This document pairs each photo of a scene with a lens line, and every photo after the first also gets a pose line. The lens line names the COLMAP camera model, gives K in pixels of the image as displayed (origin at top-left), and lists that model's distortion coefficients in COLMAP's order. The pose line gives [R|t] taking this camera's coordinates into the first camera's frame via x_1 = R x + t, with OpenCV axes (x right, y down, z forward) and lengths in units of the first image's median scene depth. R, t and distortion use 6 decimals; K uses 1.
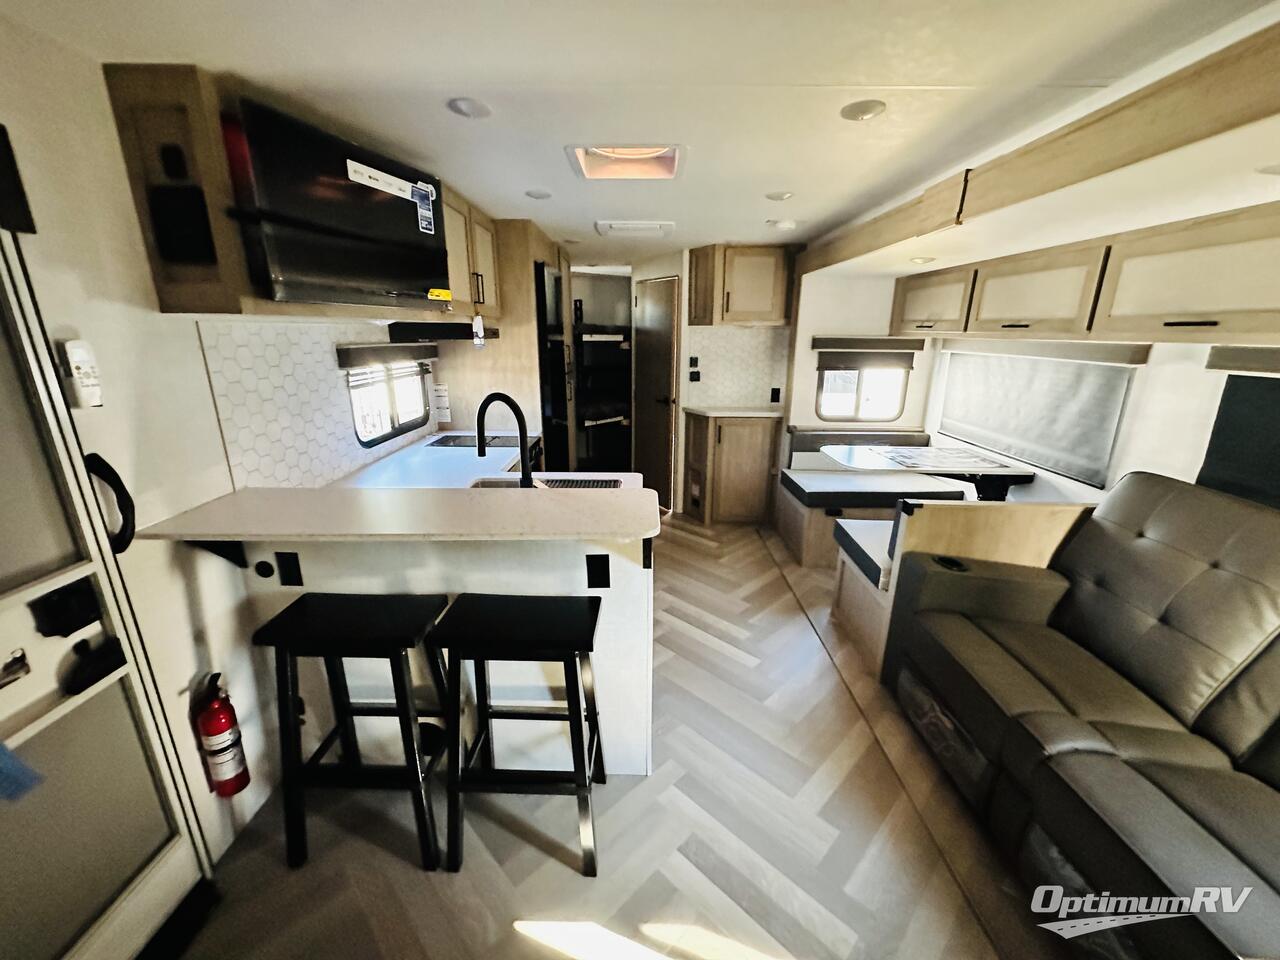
lens RADIAL K [[514.3, 0, 644.6], [0, 514.3, 476.5], [0, 0, 1]] dist [-0.004354, 0.000749]
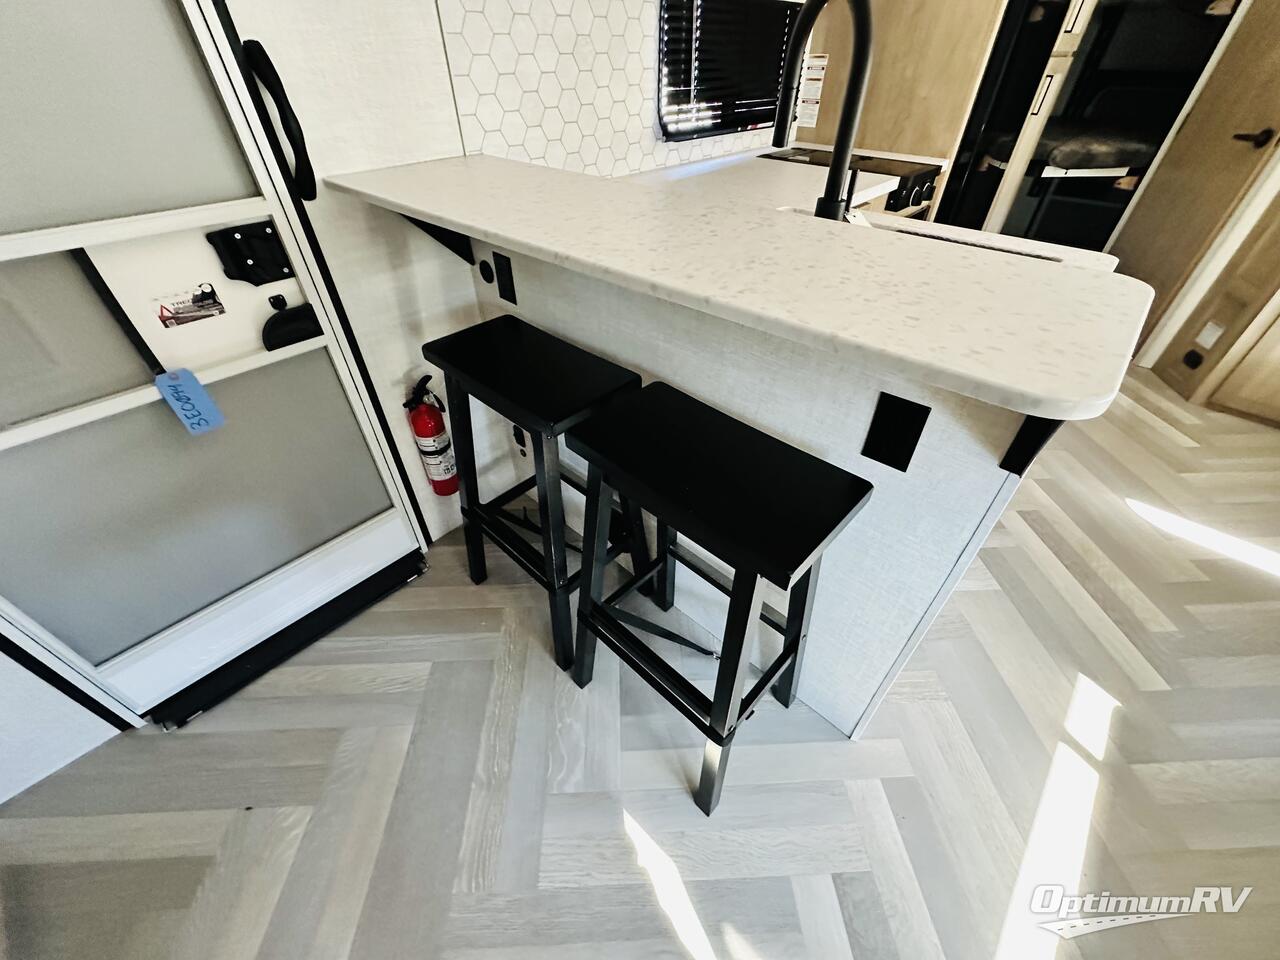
lens RADIAL K [[514.3, 0, 642.2], [0, 514.3, 480.5], [0, 0, 1]] dist [-0.004354, 0.000749]
pose [[0.739457, 0.435086, -0.513716, 0.003043], [-0.184134, 0.864708, 0.467306, 0.041491], [0.647532, -0.250960, 0.719529, 0.491390]]
